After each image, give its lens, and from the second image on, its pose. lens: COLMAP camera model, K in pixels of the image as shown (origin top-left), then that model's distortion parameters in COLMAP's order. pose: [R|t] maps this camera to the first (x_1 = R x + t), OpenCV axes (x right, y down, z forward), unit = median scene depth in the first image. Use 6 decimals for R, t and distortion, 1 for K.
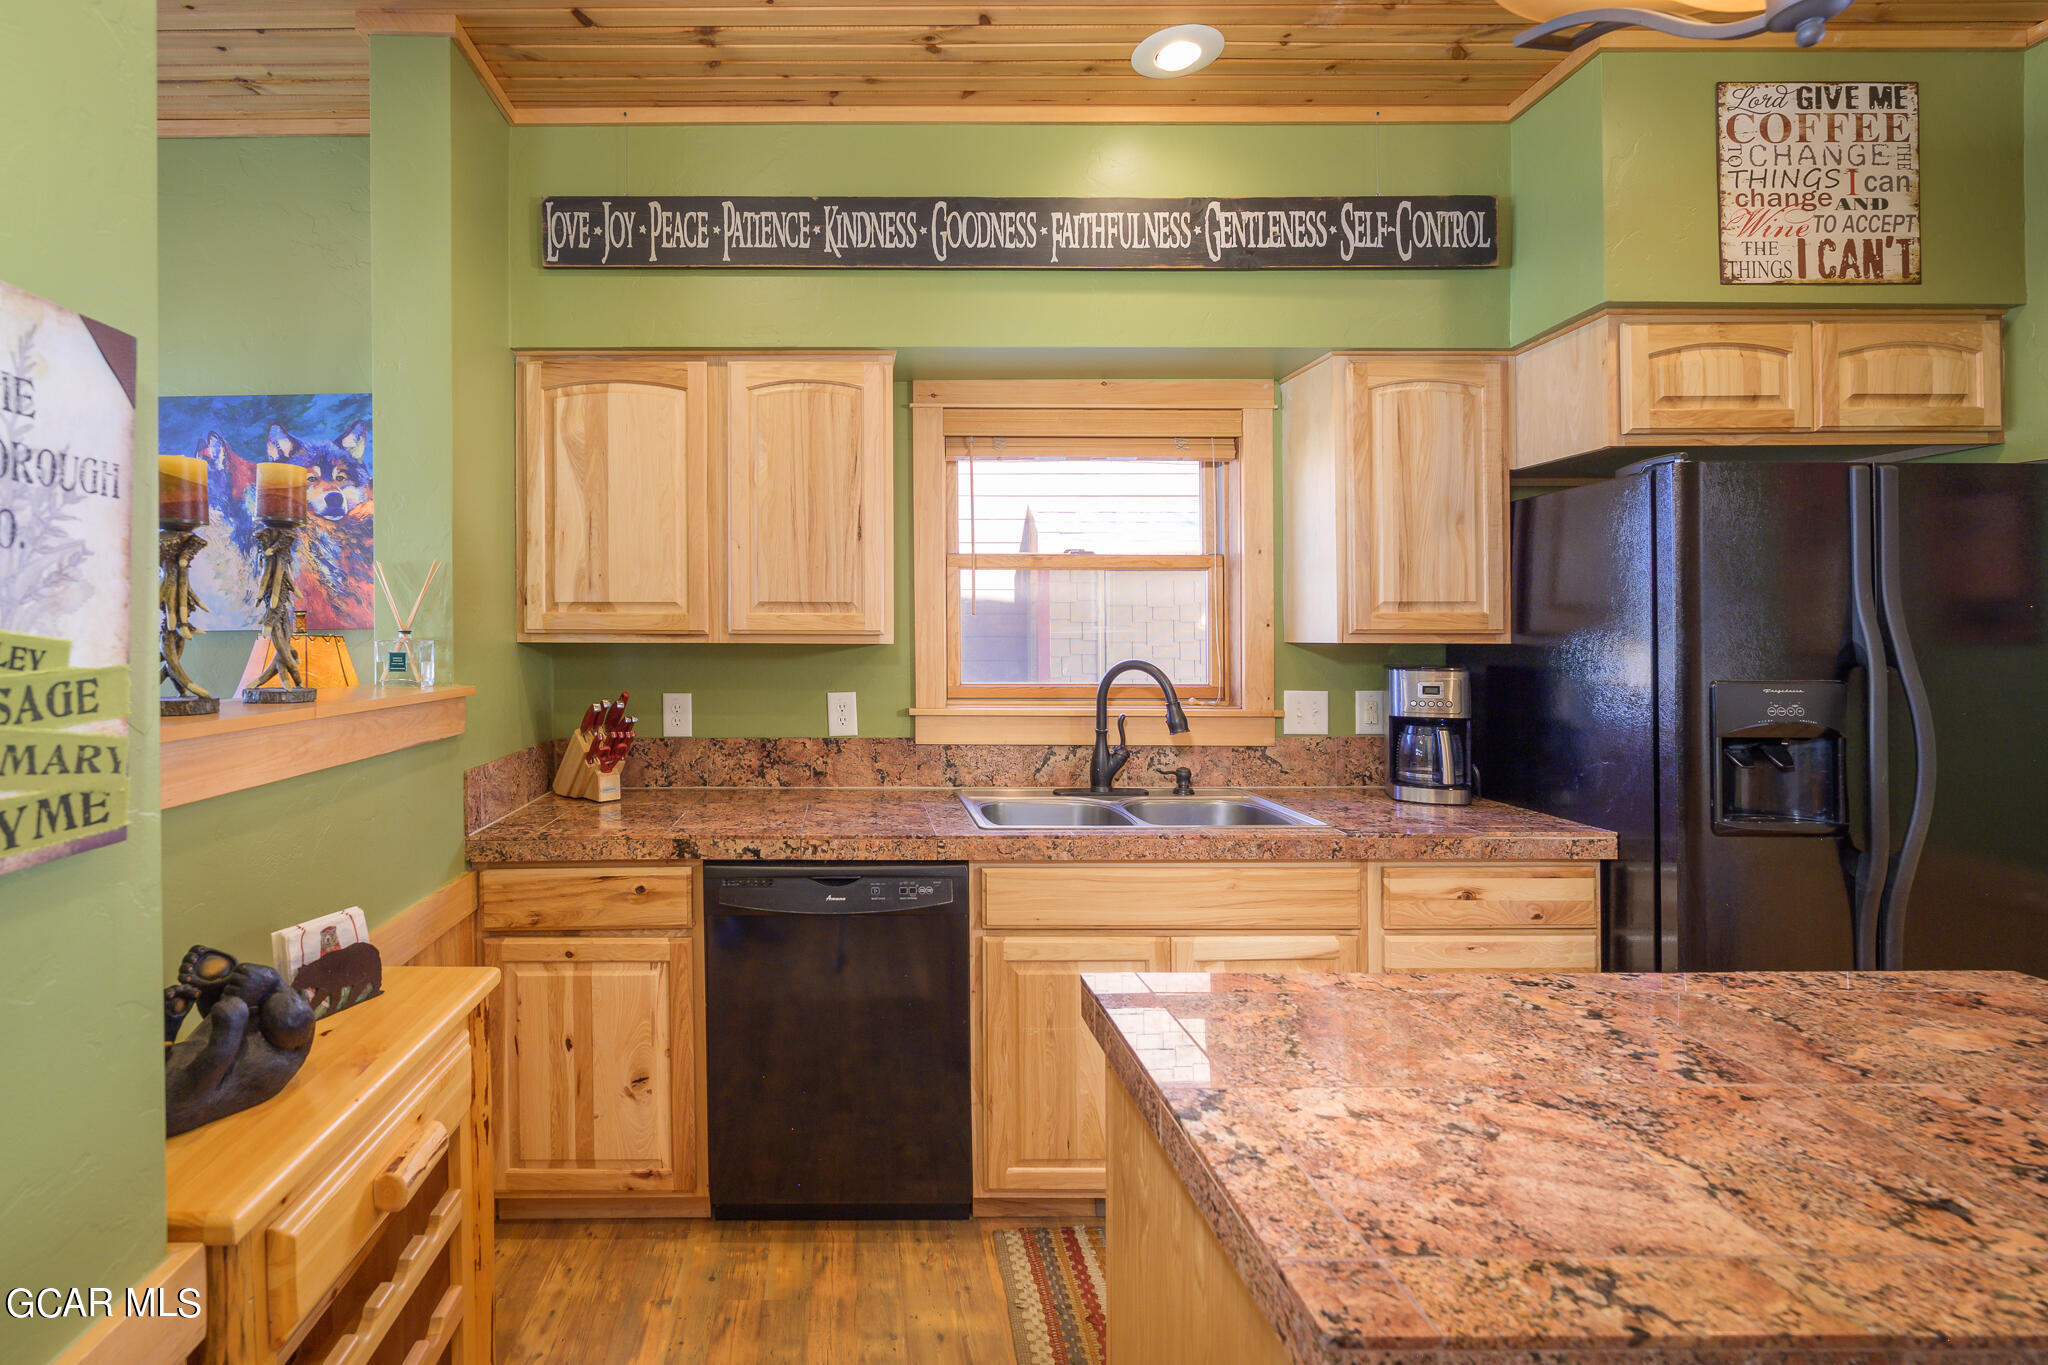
lens RADIAL K [[942.3, 0, 845.1], [0, 942.3, 631.3], [0, 0, 1]] dist [-0.008373, 0.001236]
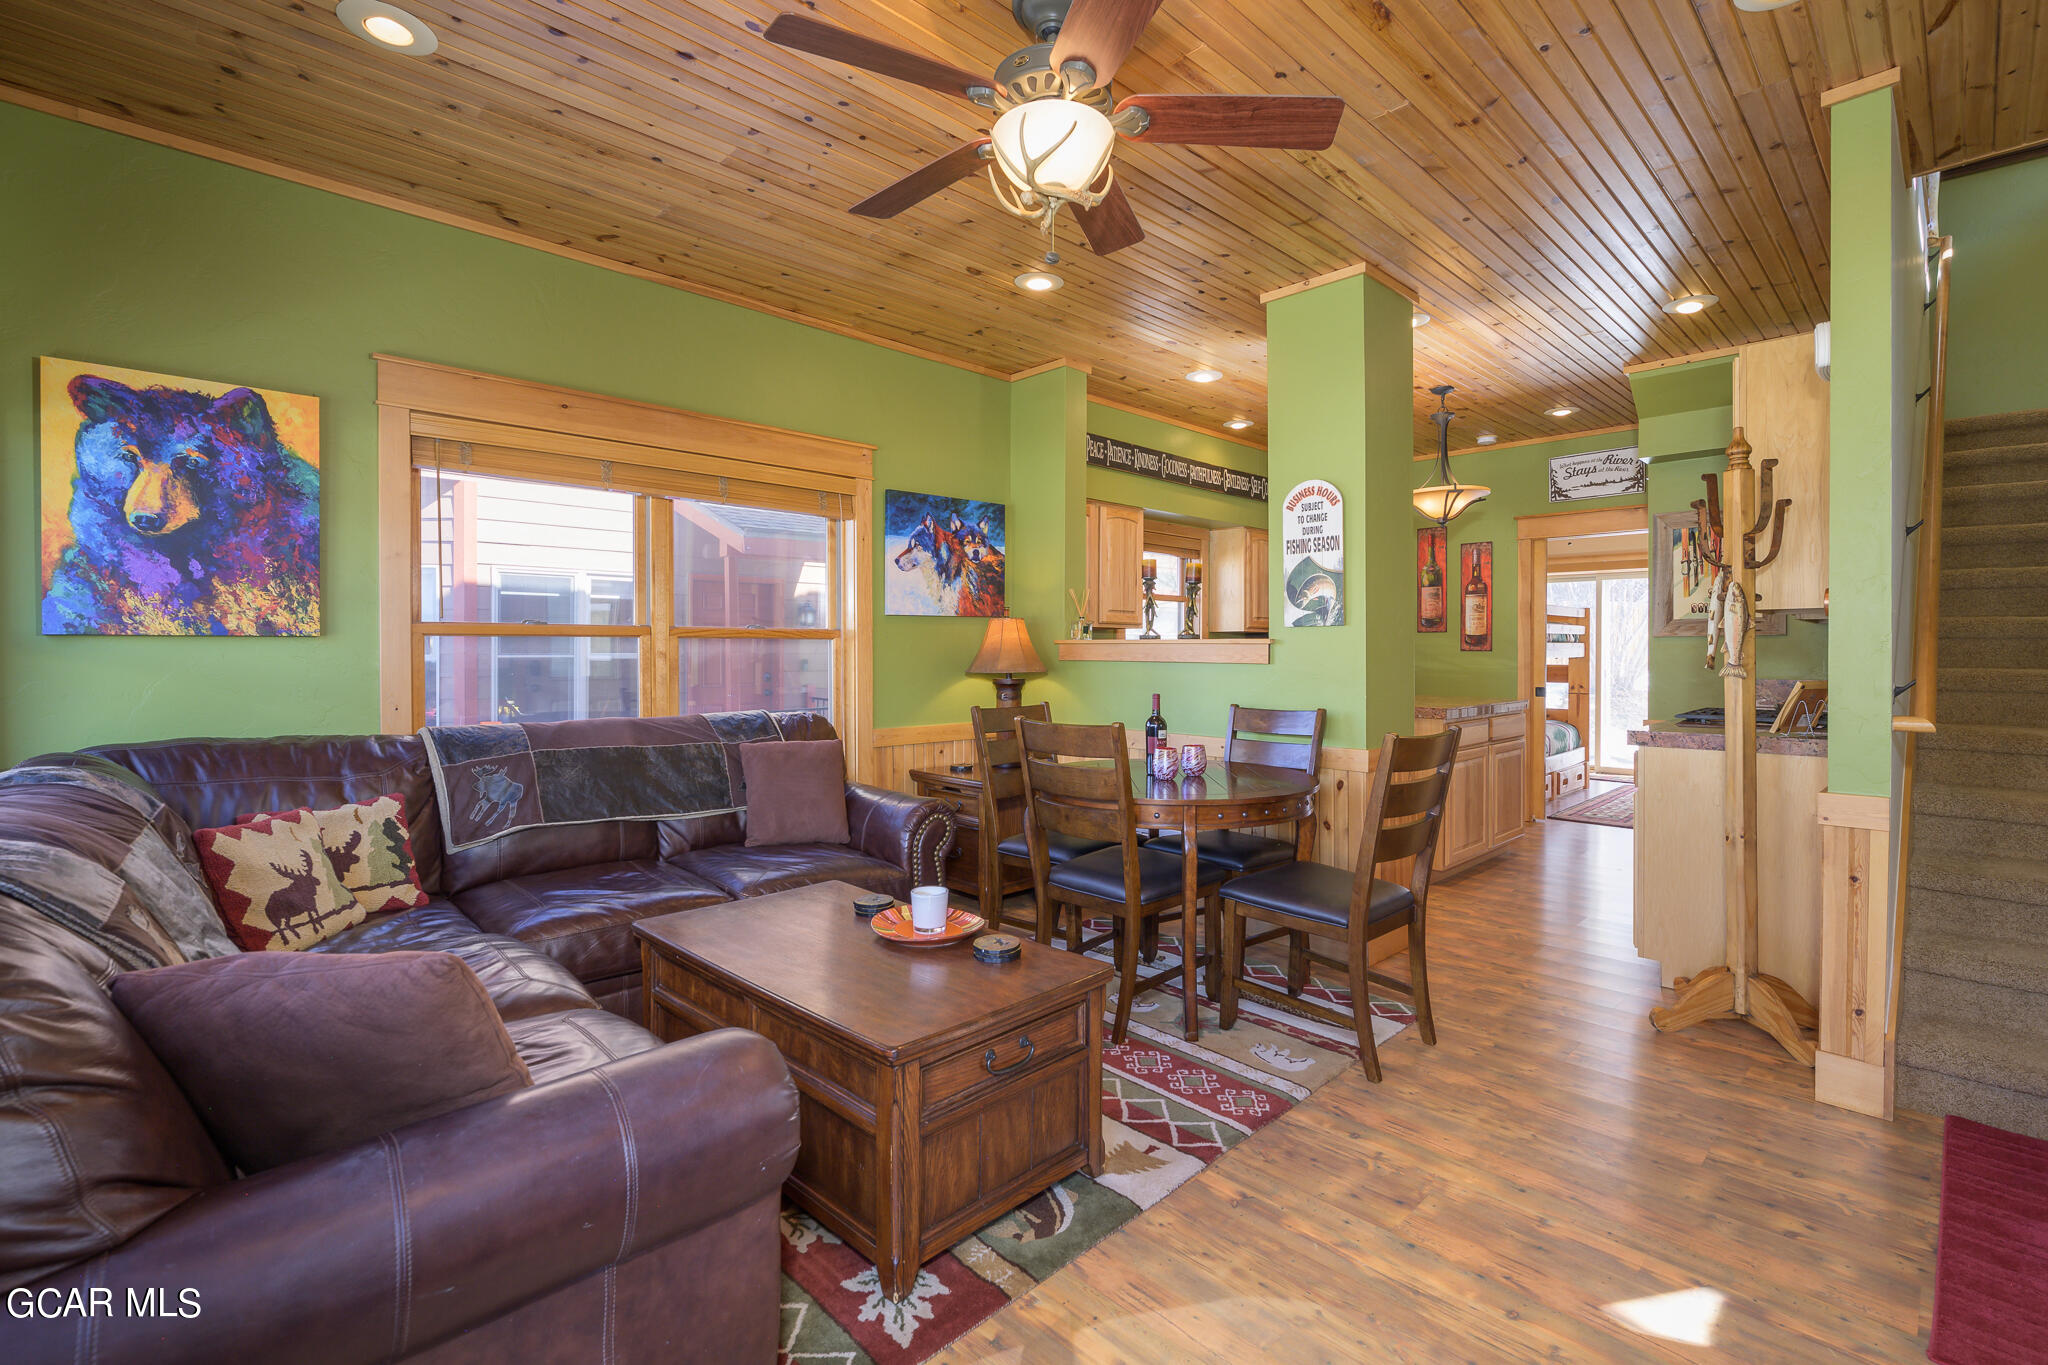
lens RADIAL K [[927.3, 0, 1052.0], [0, 927.3, 650.2], [0, 0, 1]] dist [-0.000725, -0.000060]
pose [[0.699629, 0.000873, 0.714506, -1.905722], [-0.003544, 0.999991, 0.002249, 0.067527], [-0.714498, -0.004106, 0.699626, -0.537093]]
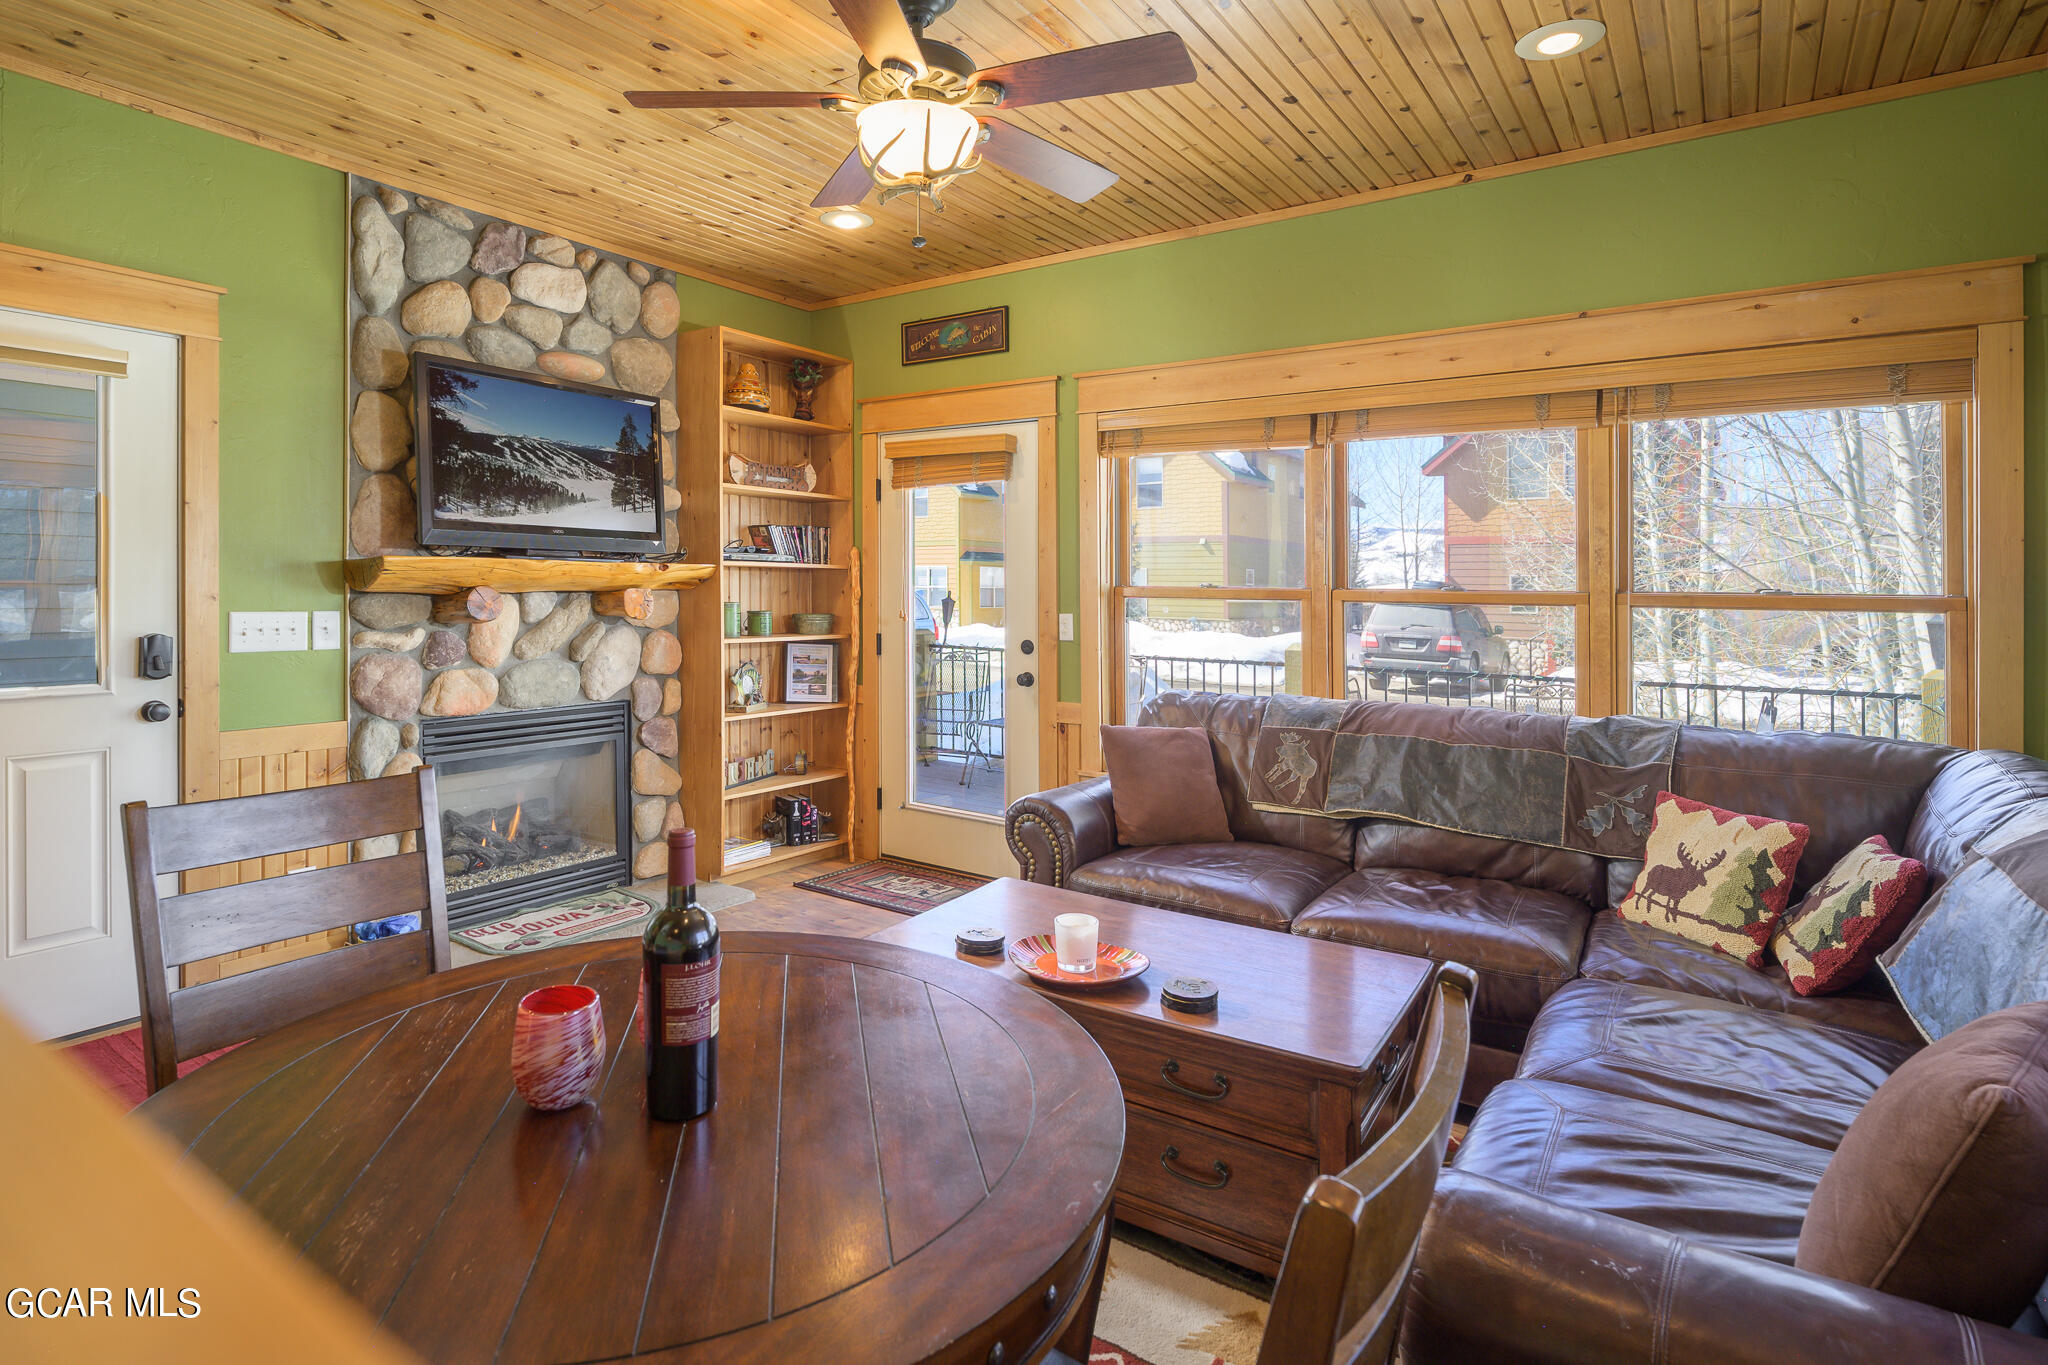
lens RADIAL K [[1046.2, 0, 984.1], [0, 1046.2, 581.5], [0, 0, 1]] dist [-0.004932, -0.000475]
pose [[-0.573121, -0.009576, -0.819415, -0.437619], [-0.008969, 0.999945, -0.005413, 0.025796], [0.819422, 0.004247, -0.573175, 0.737076]]
